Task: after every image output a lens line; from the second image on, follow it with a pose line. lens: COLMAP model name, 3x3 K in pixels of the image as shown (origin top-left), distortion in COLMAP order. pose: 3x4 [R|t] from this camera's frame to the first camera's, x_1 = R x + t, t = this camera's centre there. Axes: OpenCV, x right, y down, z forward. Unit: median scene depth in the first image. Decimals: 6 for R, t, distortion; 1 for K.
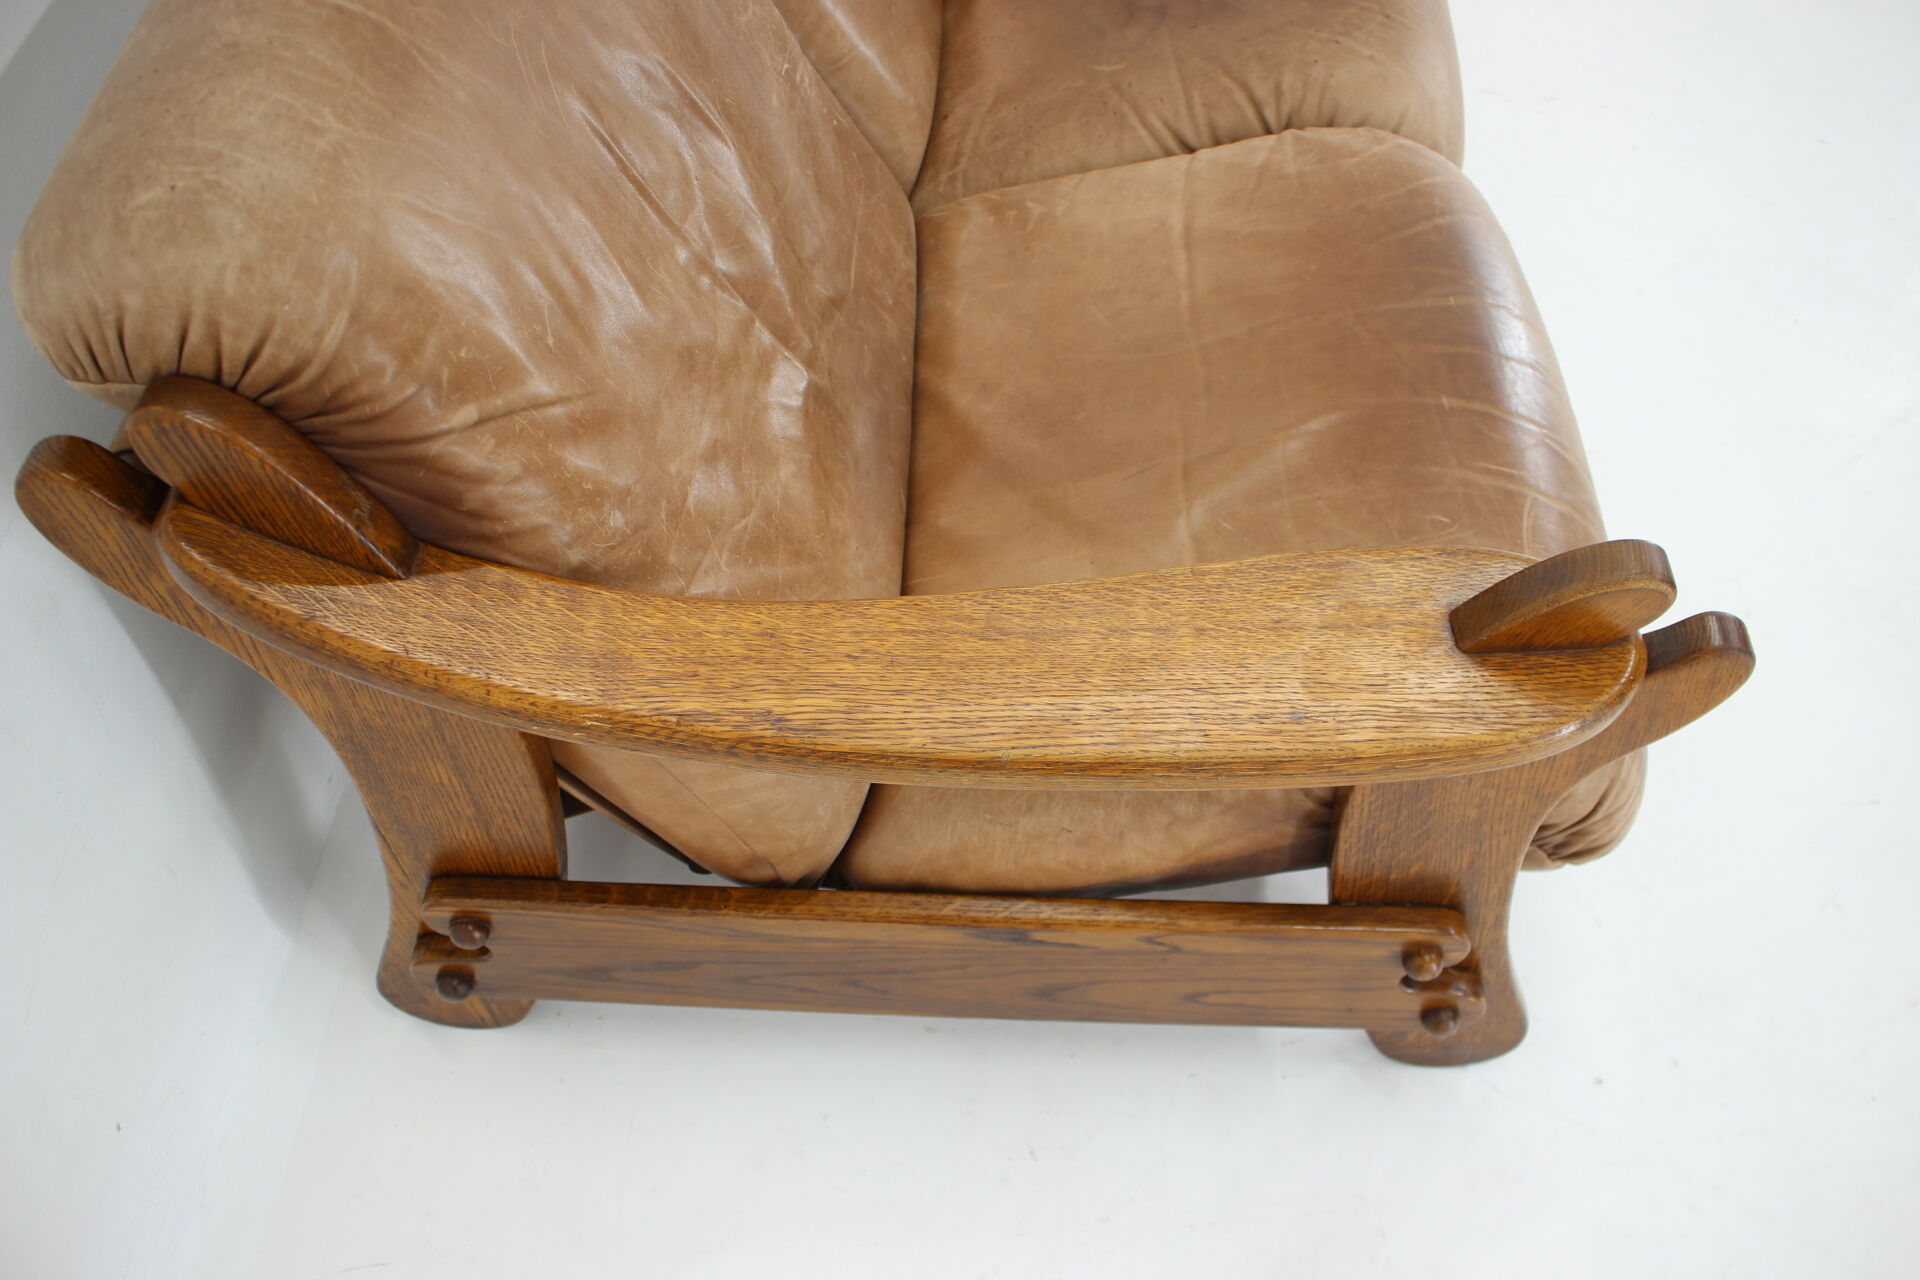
lens RADIAL K [[1594.7, 0, 962.9], [0, 1594.7, 637.7], [0, 0, 1]] dist [-0.103800, 0.022117]
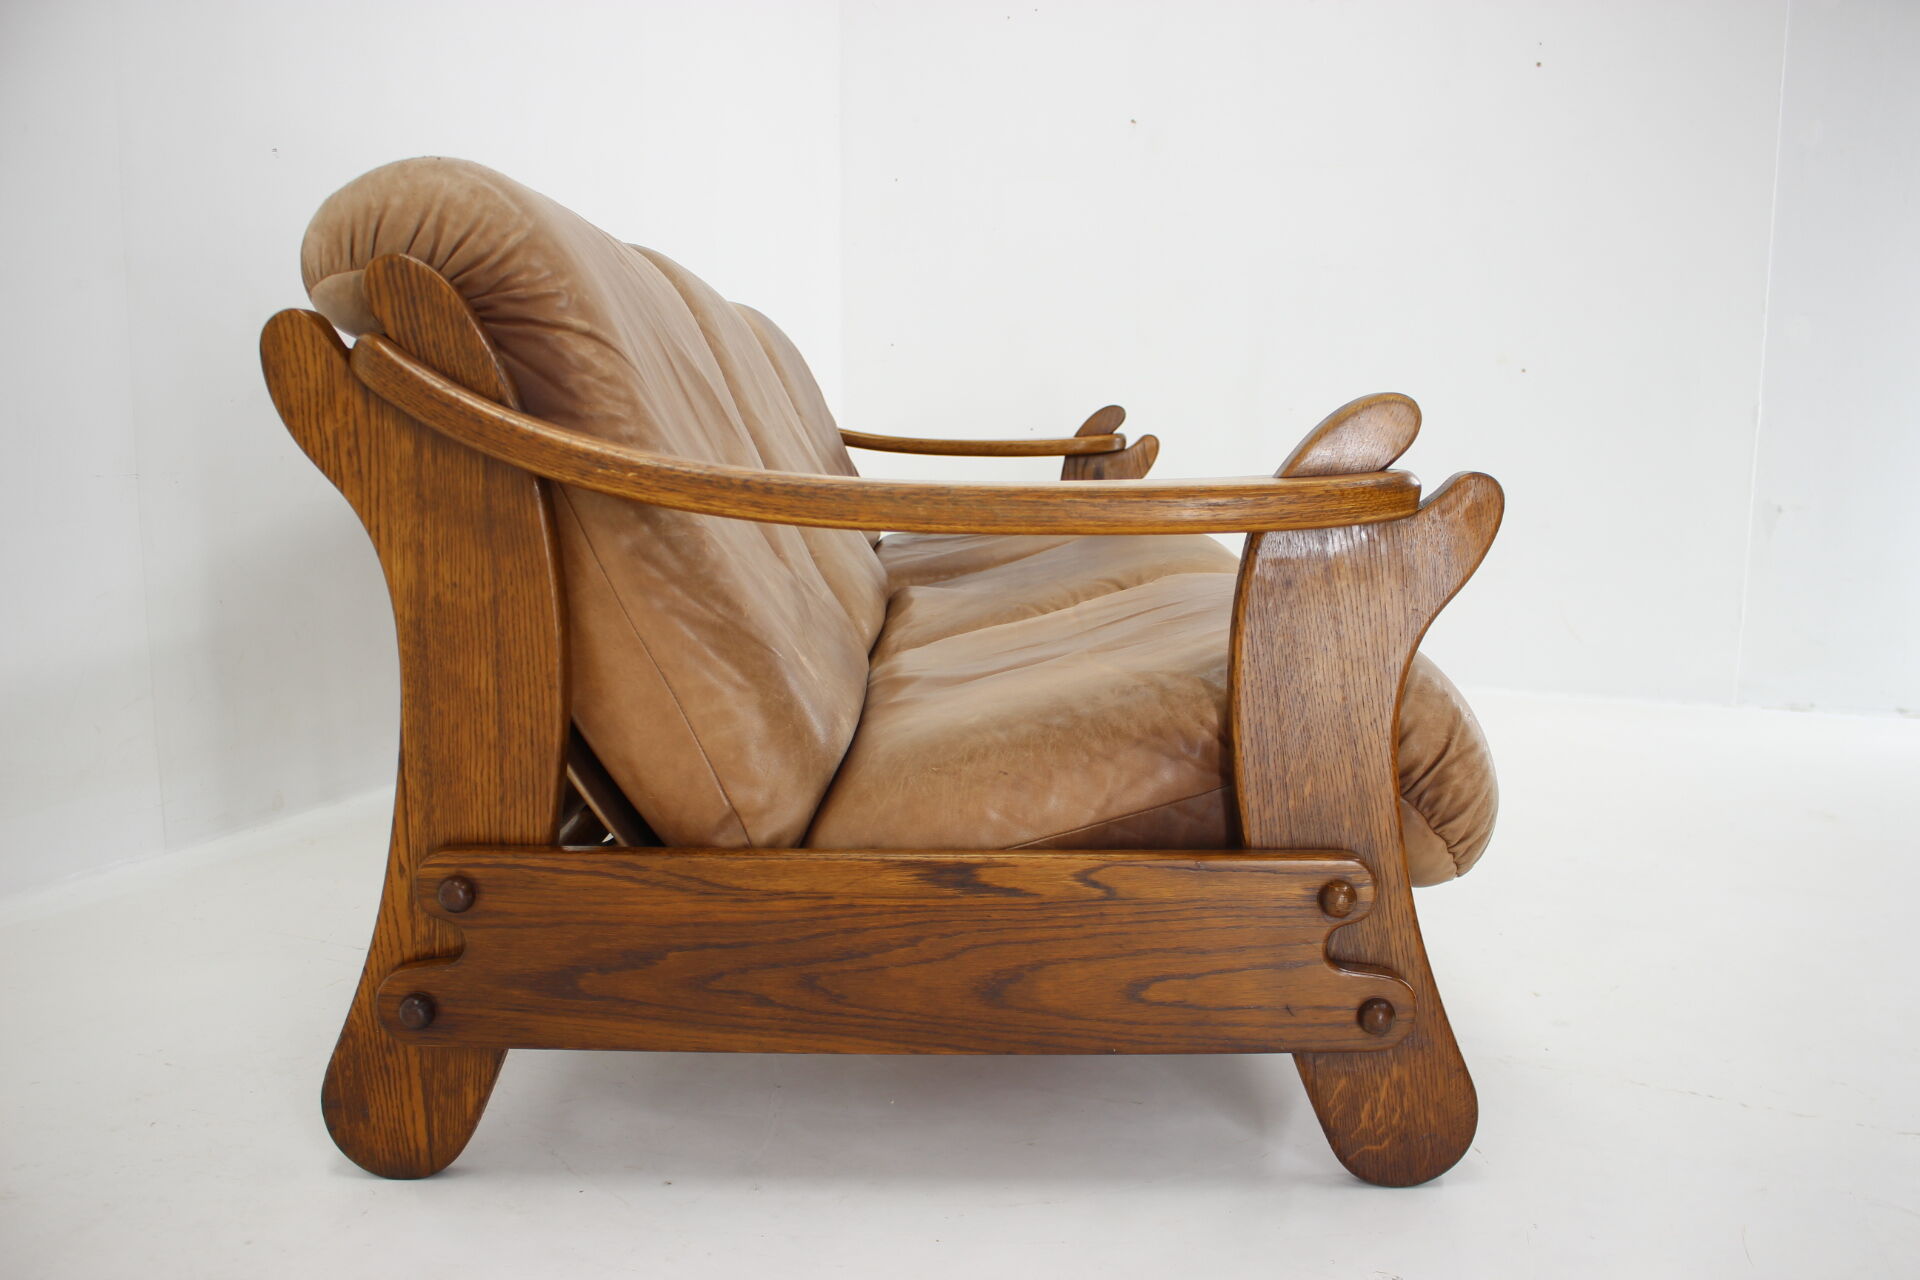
lens RADIAL K [[1594.7, 0, 940.7], [0, 1594.7, 624.7], [0, 0, 1]] dist [-0.103800, 0.022117]
pose [[0.999246, -0.001458, 0.038802, -0.025294], [0.028460, 0.707322, -0.706318, 0.862831], [-0.026415, 0.706890, 0.706831, 0.101807]]
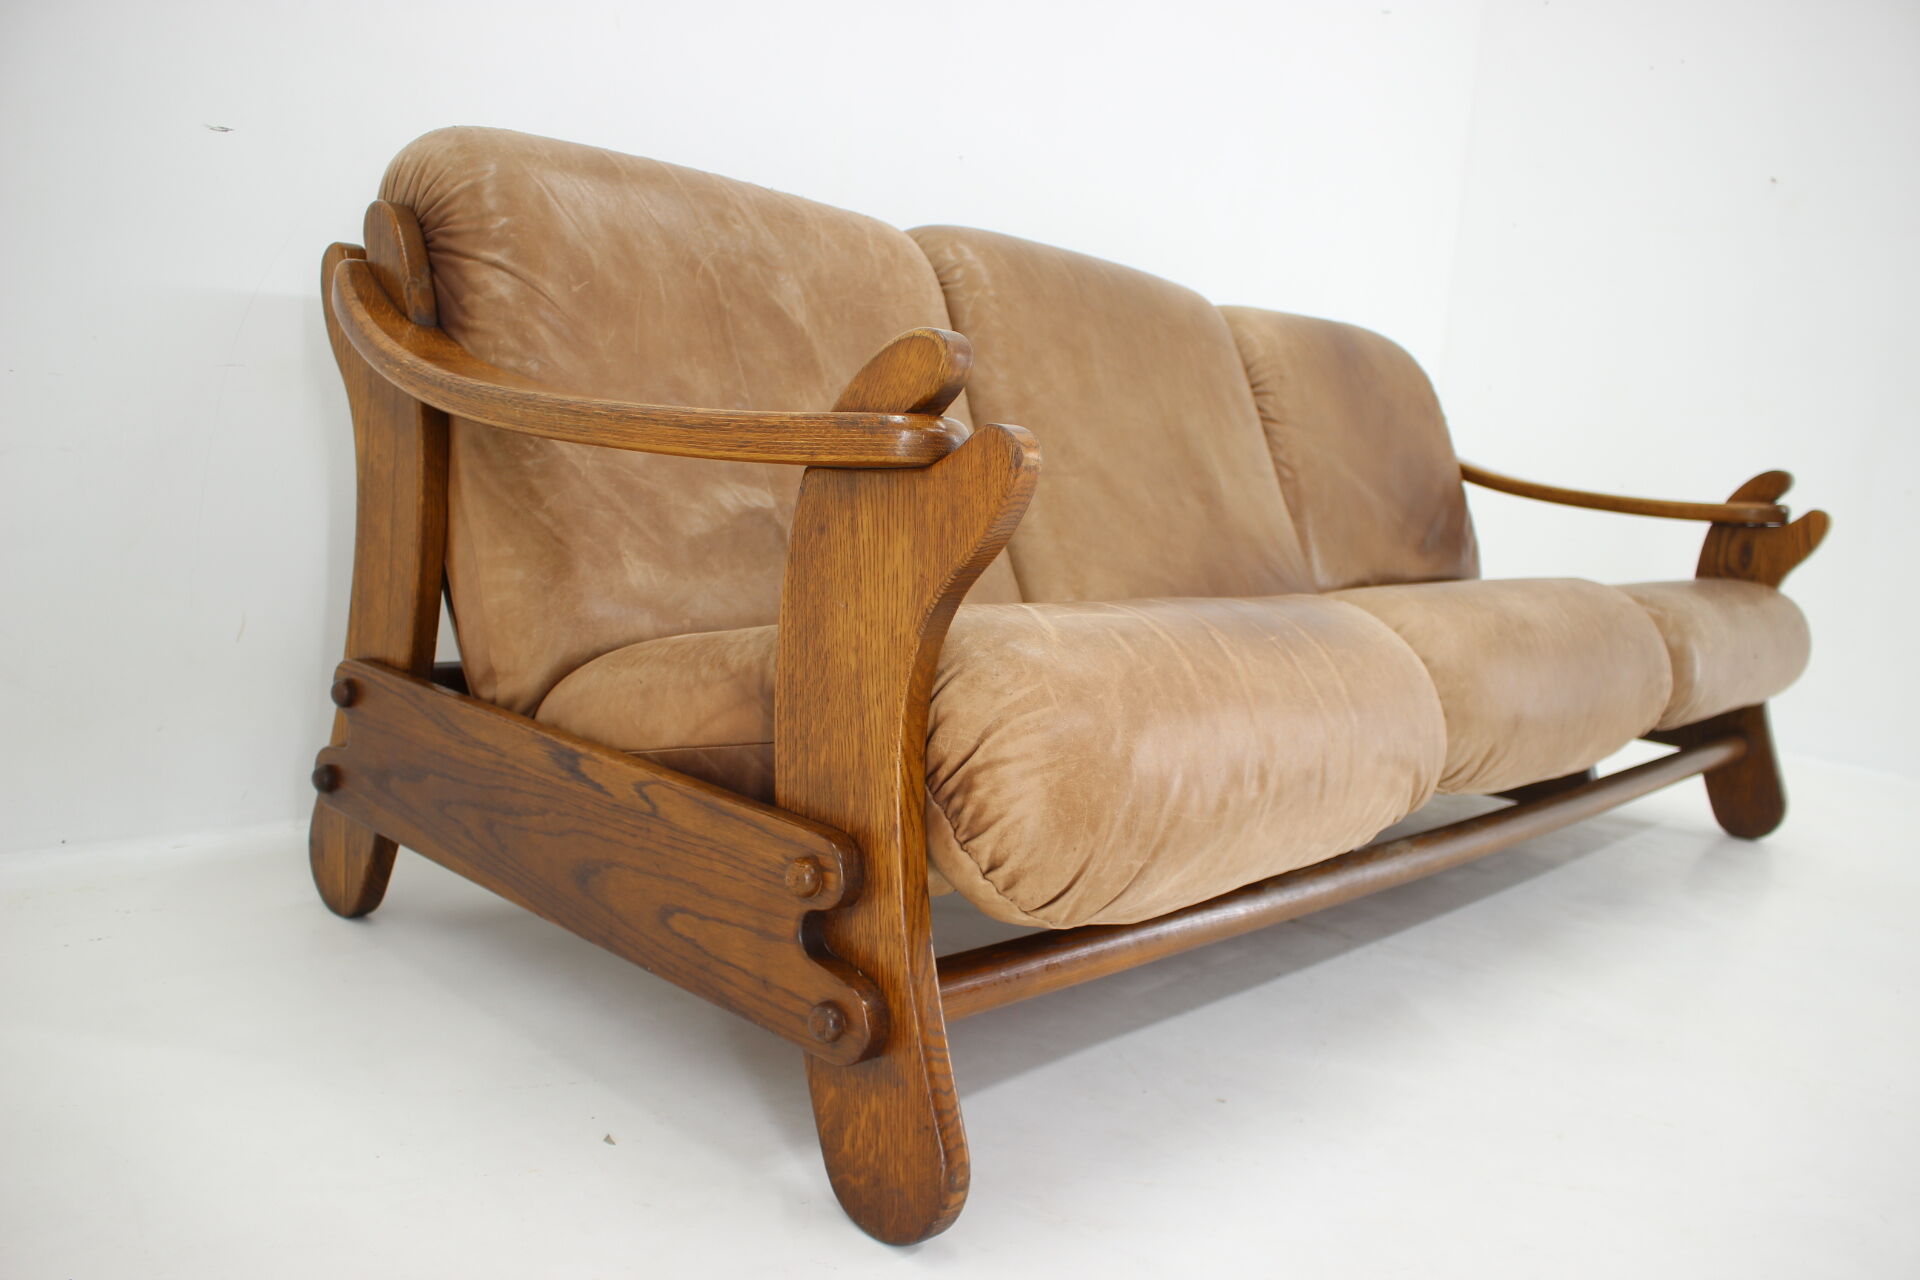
lens RADIAL K [[1594.7, 0, 962.2], [0, 1594.7, 651.7], [0, 0, 1]] dist [-0.103800, 0.022117]
pose [[0.761945, 0.170279, -0.624856, 1.003373], [-0.568603, 0.637775, -0.519551, 0.598338], [0.310049, 0.751165, 0.582771, 0.348351]]
